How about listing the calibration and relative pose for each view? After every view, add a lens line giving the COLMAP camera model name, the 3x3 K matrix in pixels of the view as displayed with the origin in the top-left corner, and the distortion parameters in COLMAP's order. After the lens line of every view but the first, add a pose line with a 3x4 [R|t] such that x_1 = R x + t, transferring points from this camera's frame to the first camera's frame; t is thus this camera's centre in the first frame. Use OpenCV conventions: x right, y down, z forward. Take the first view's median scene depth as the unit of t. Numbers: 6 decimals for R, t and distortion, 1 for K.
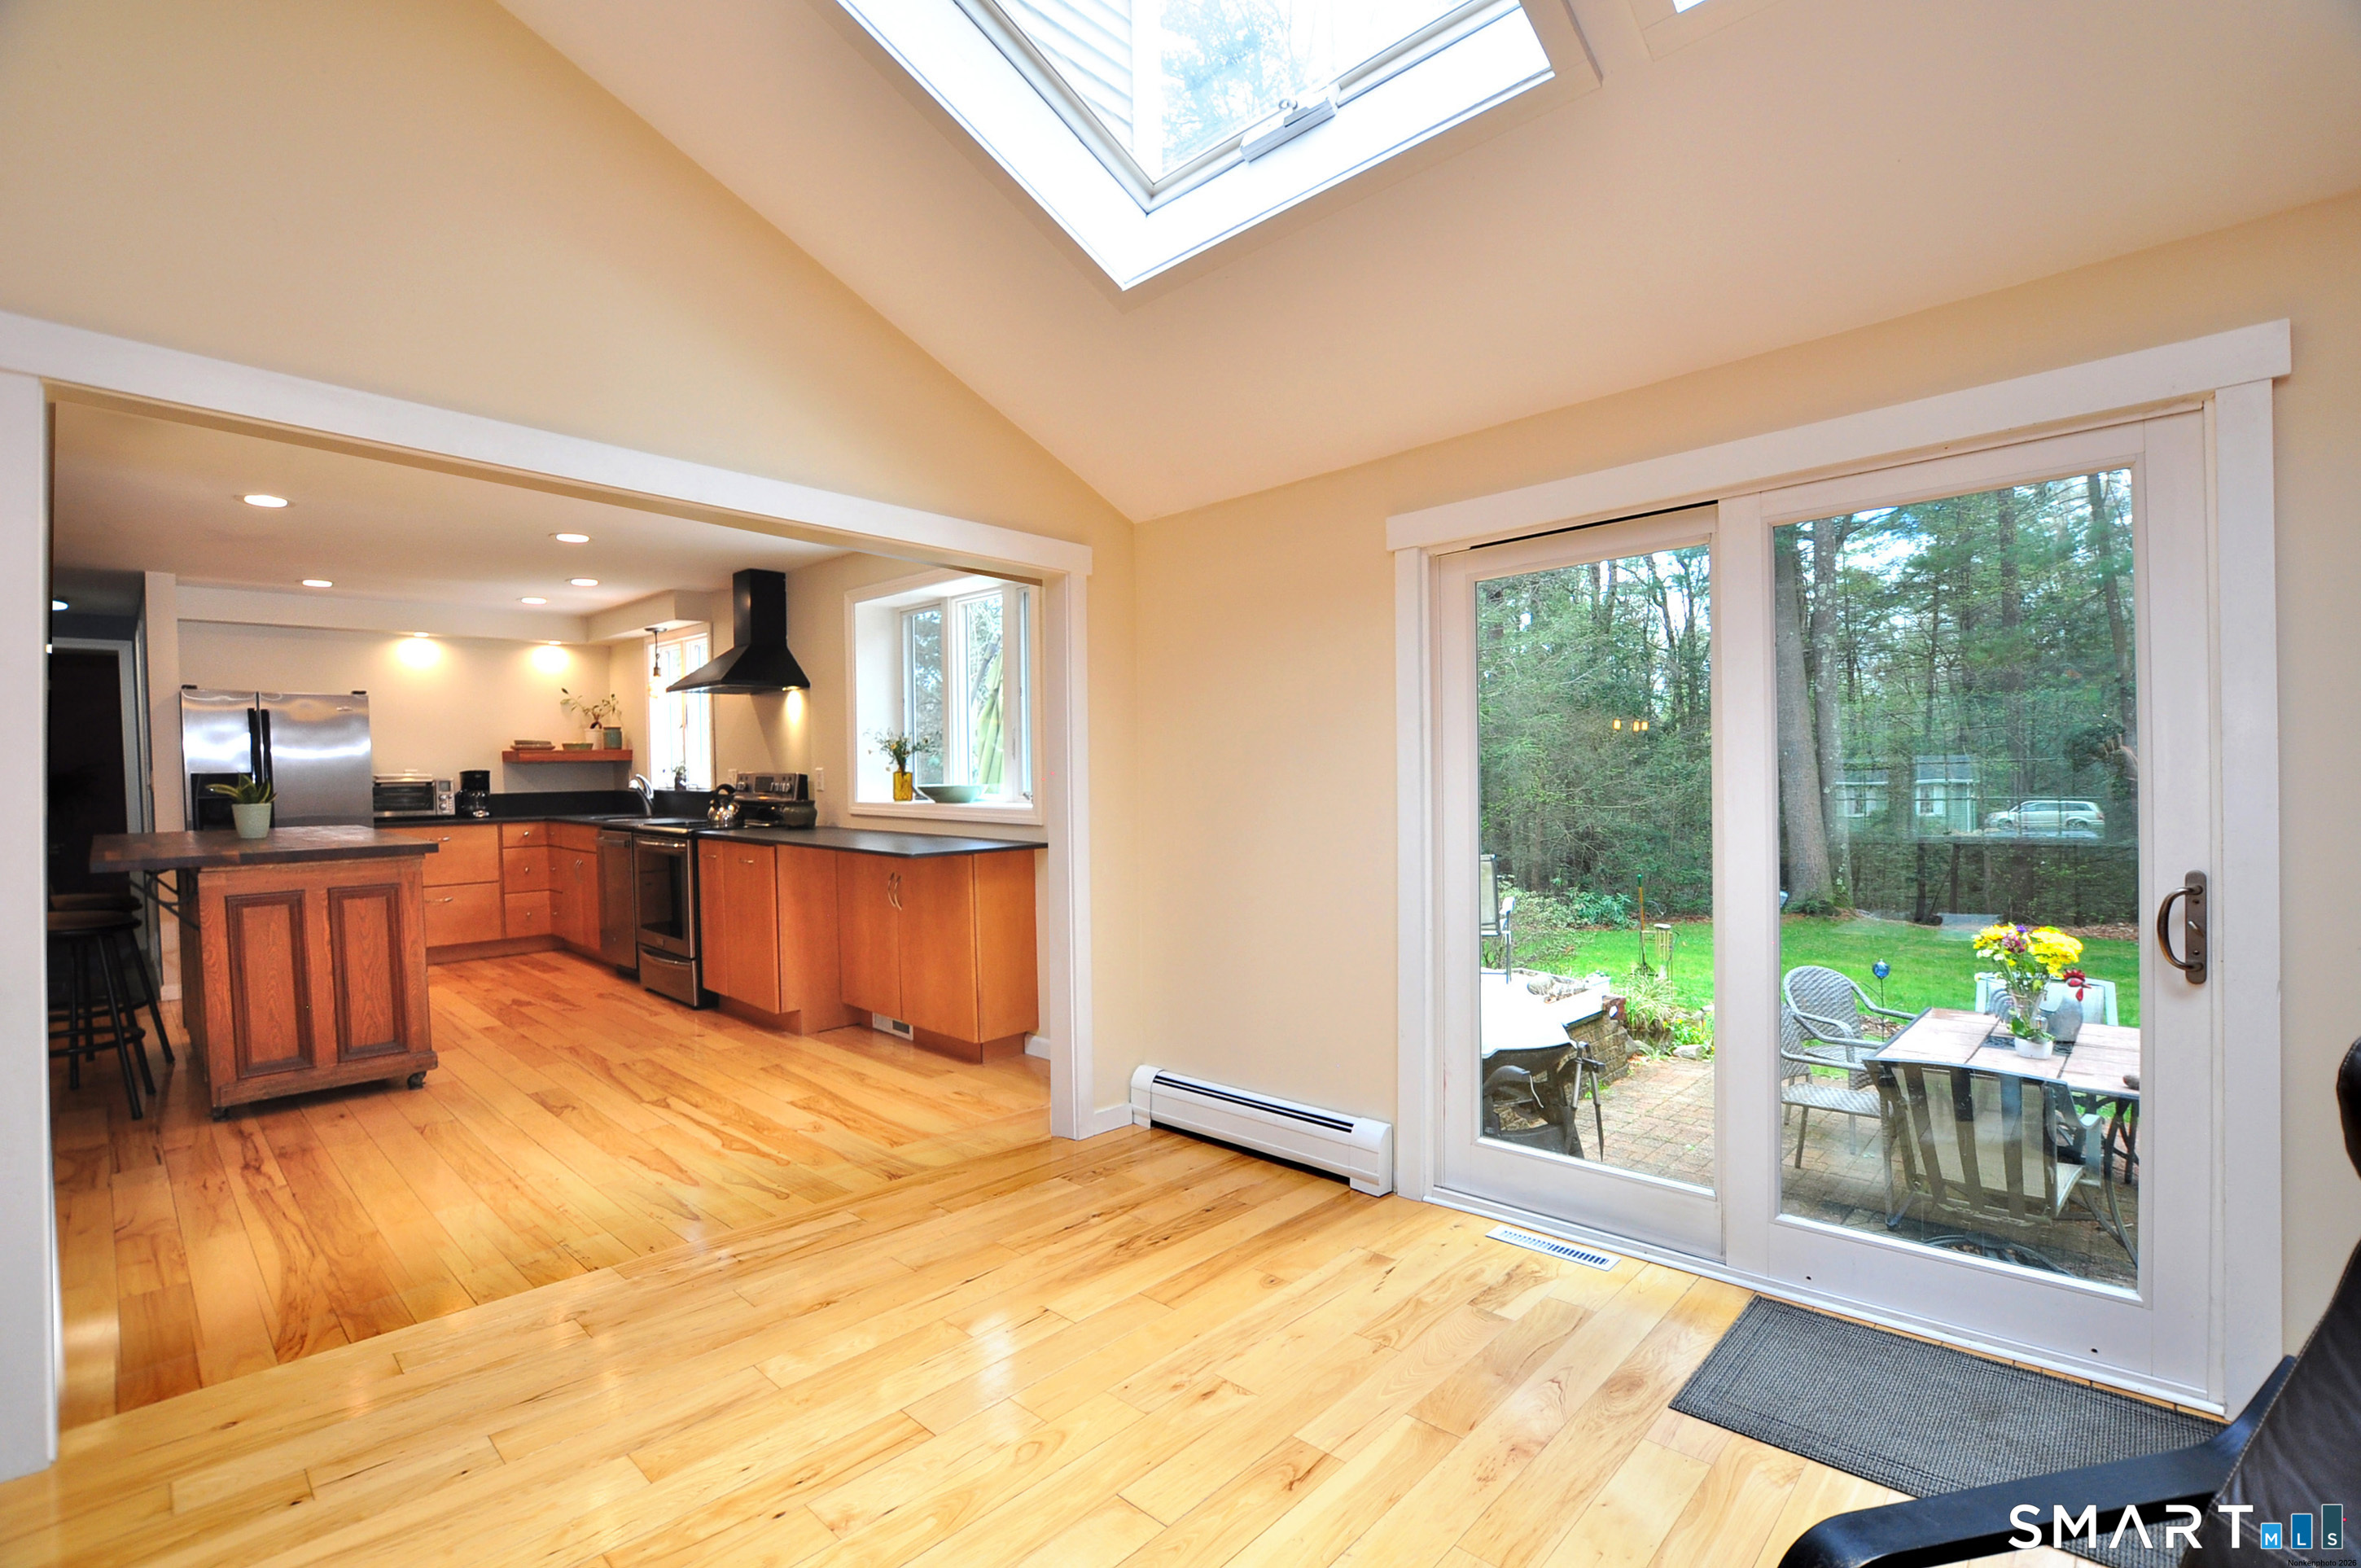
lens RADIAL K [[1057.1, 0, 1156.8], [0, 1057.1, 788.8], [0, 0, 1]] dist [-0.030911, 0.004081]
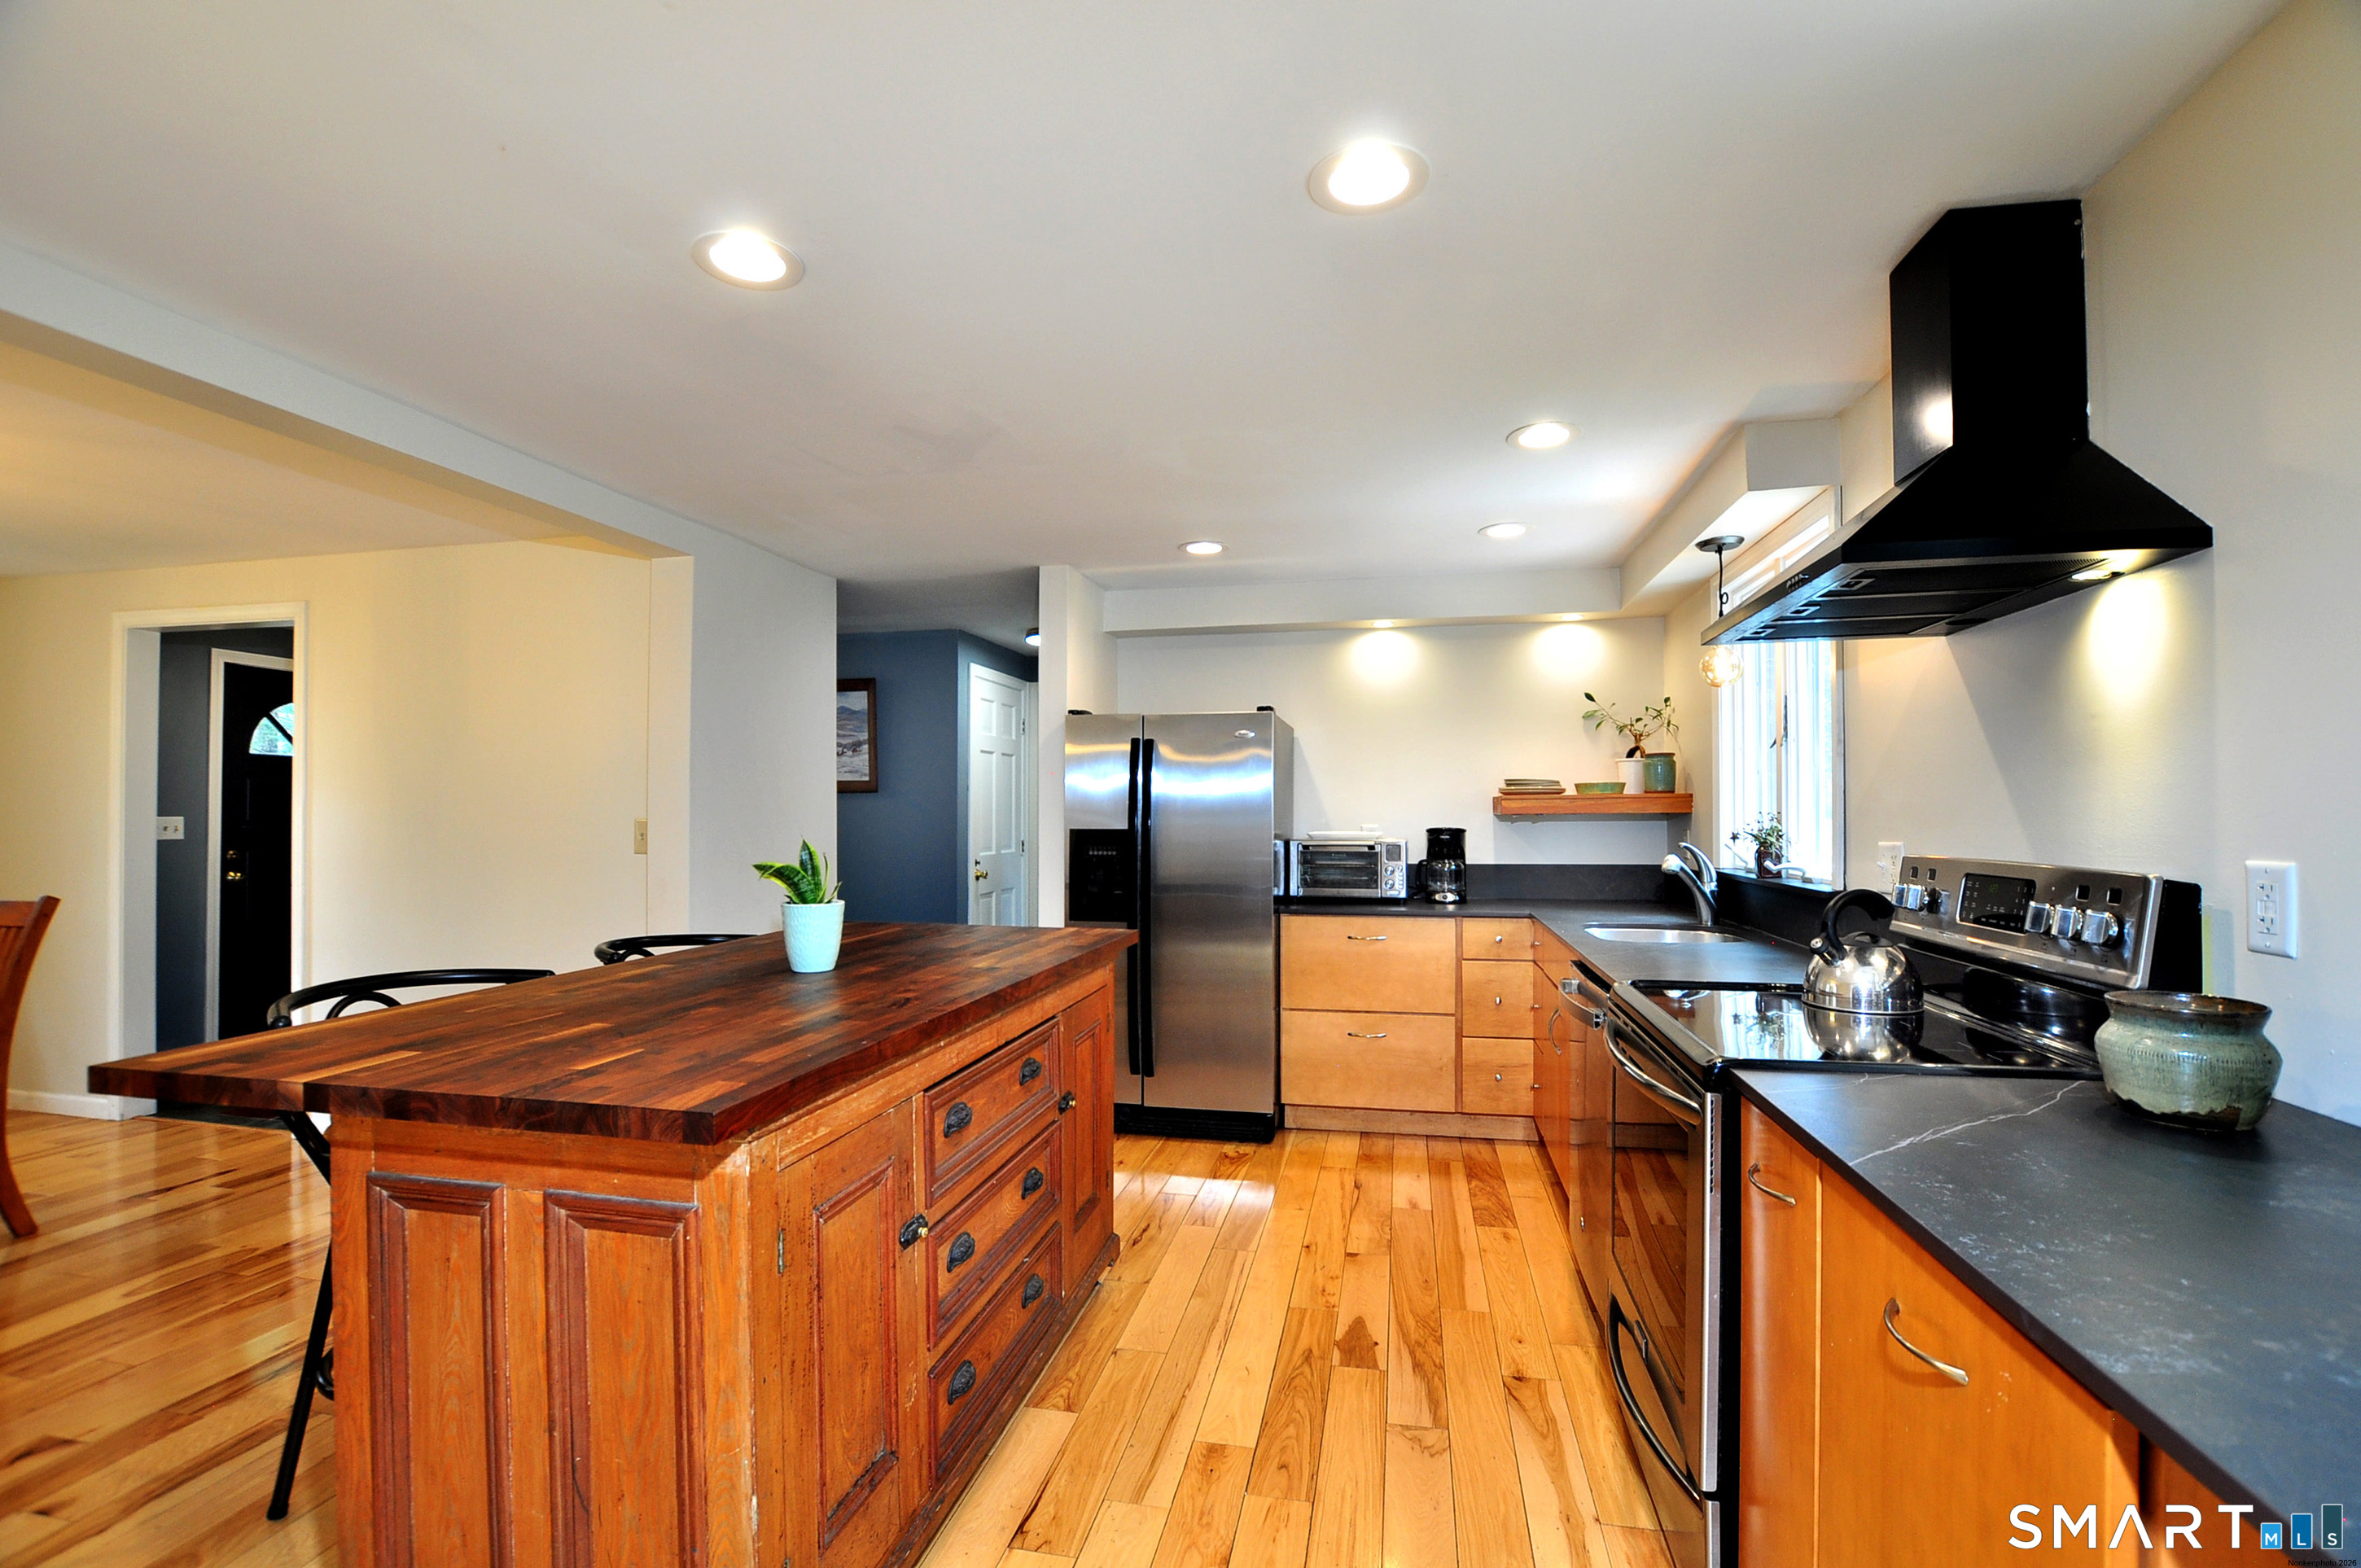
lens RADIAL K [[1057.1, 0, 1190.5], [0, 1057.1, 808.2], [0, 0, 1]] dist [-0.030911, 0.004081]
pose [[0.550885, 0.002897, -0.834576, -0.233609], [-0.022780, 0.999674, -0.011567, -0.021032], [0.834270, 0.025384, 0.550771, 0.595638]]
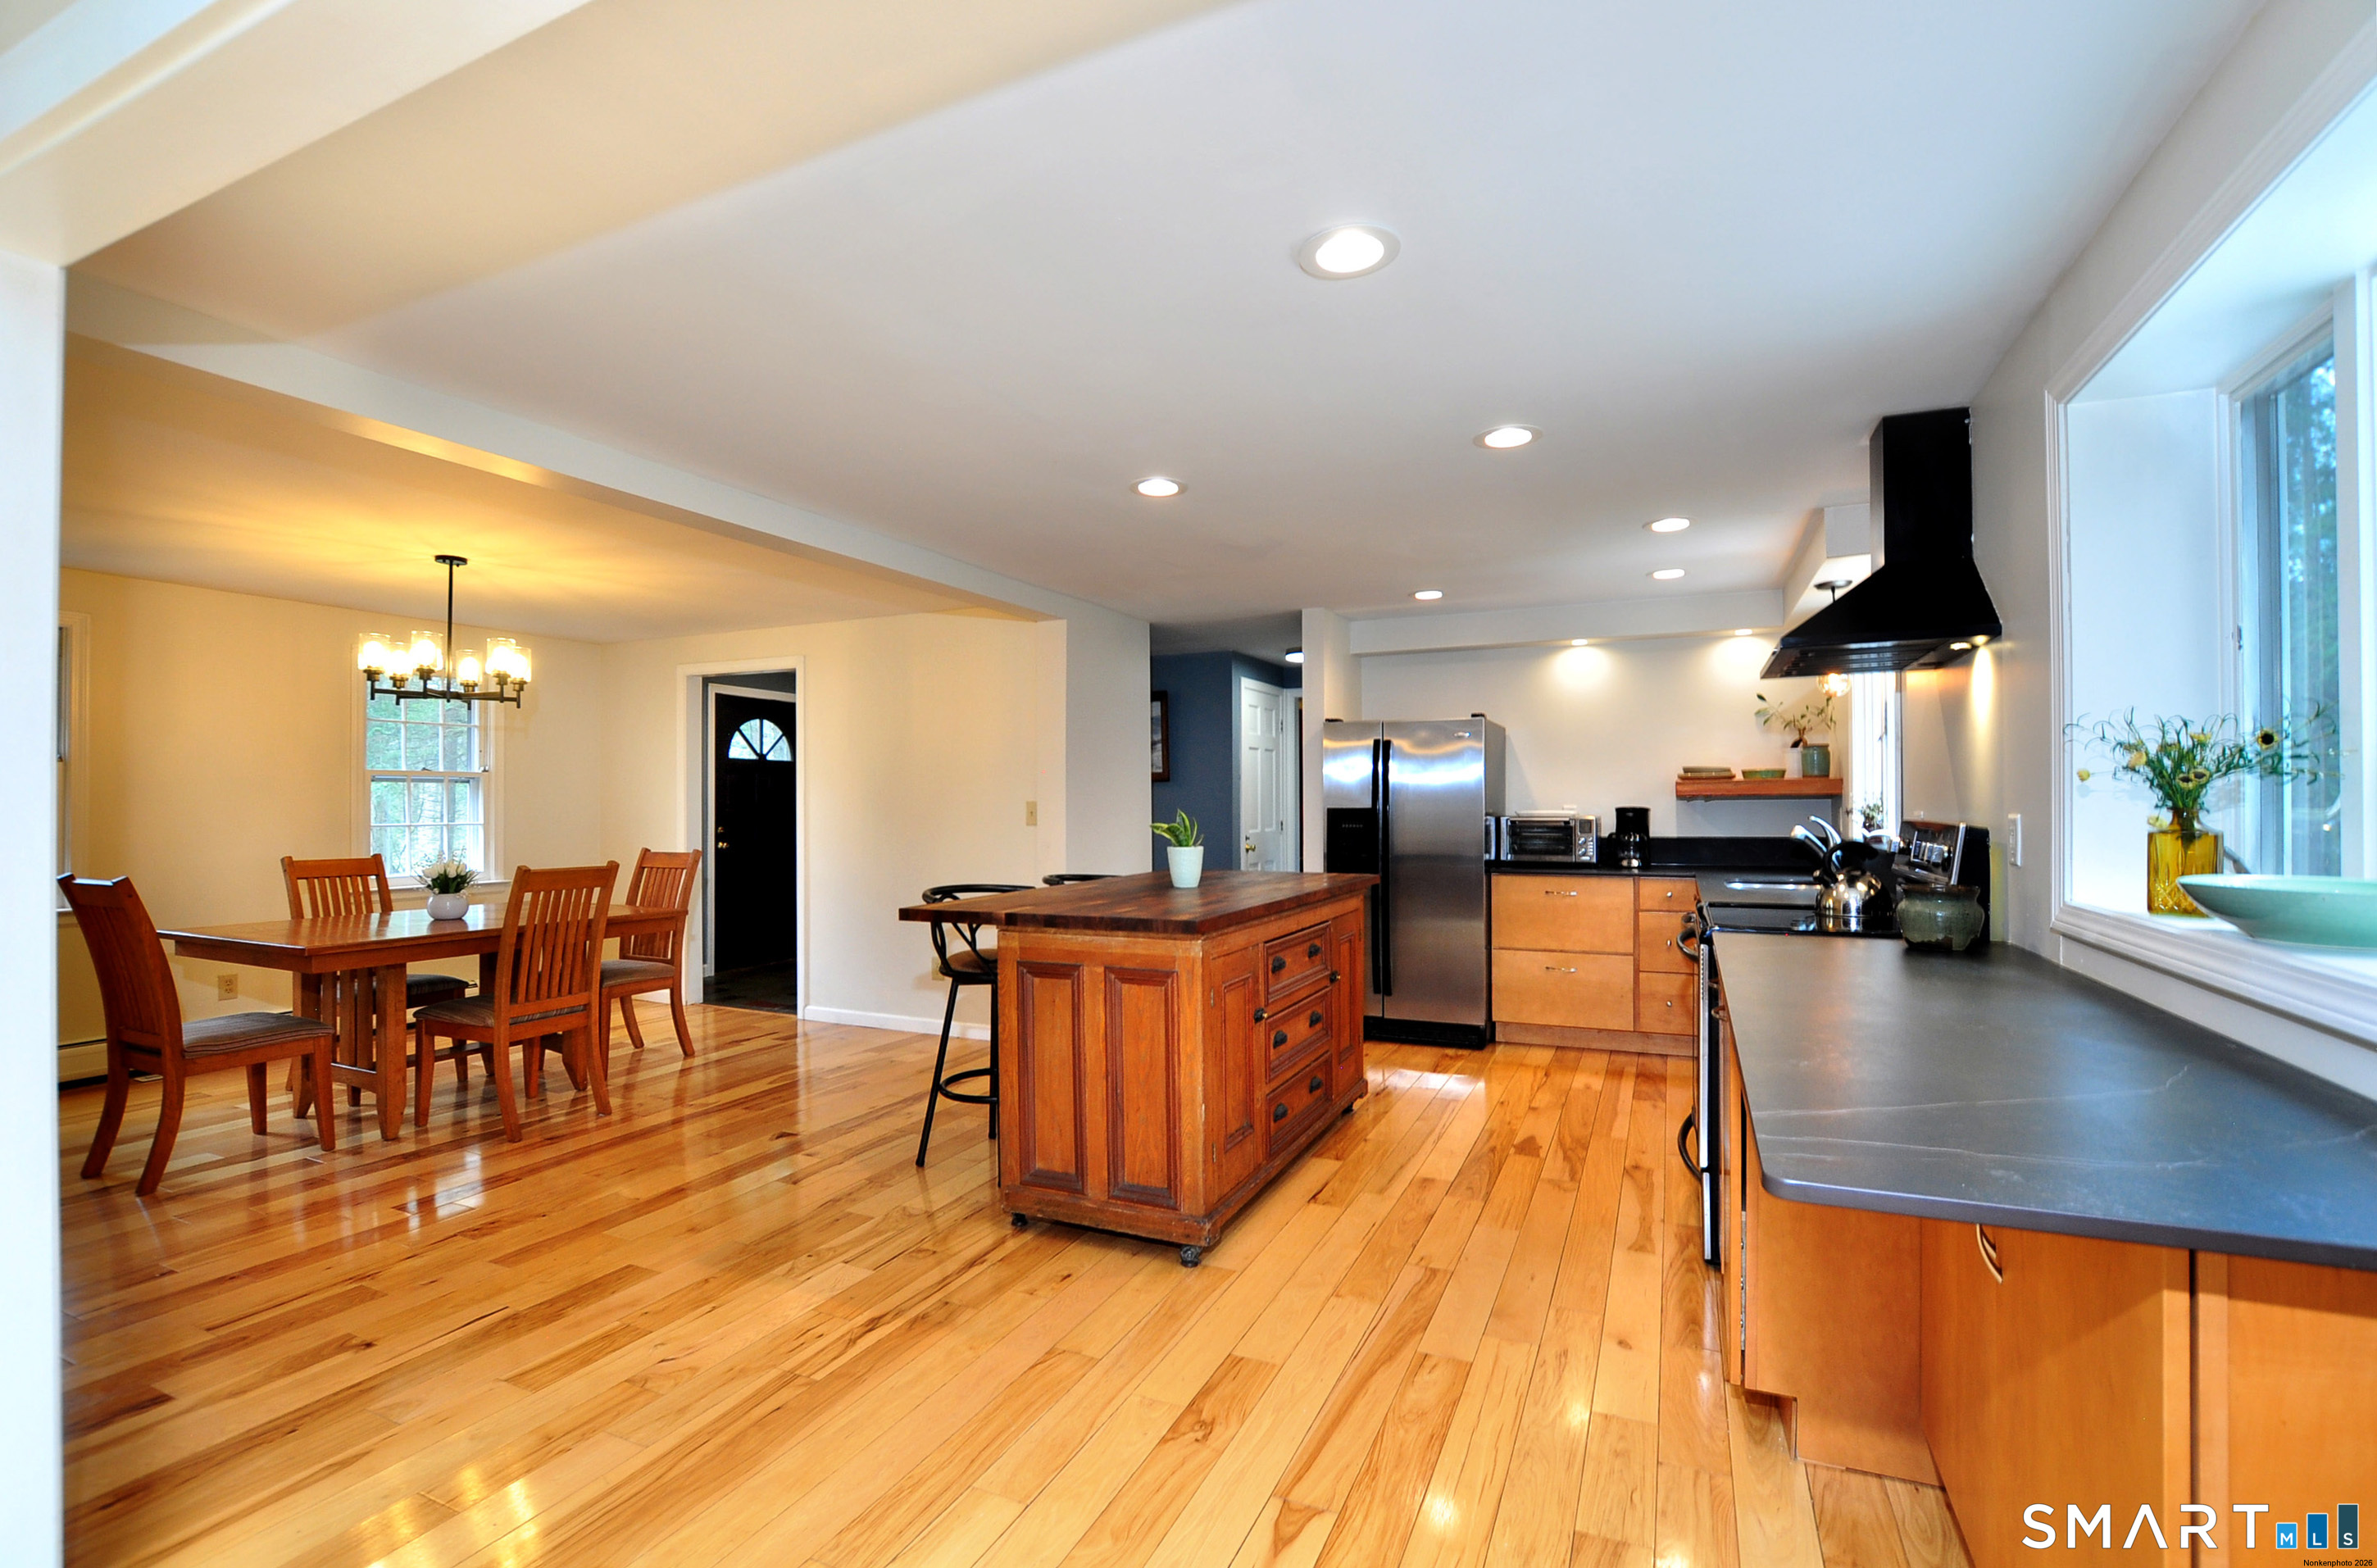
lens RADIAL K [[1064.3, 0, 1174.3], [0, 1064.3, 800.9], [0, 0, 1]] dist [-0.030911, 0.004081]
pose [[0.338363, 0.005016, -0.941002, -0.027087], [-0.019978, 0.999799, -0.001854, -0.015815], [0.940804, 0.019427, 0.338395, 0.471938]]
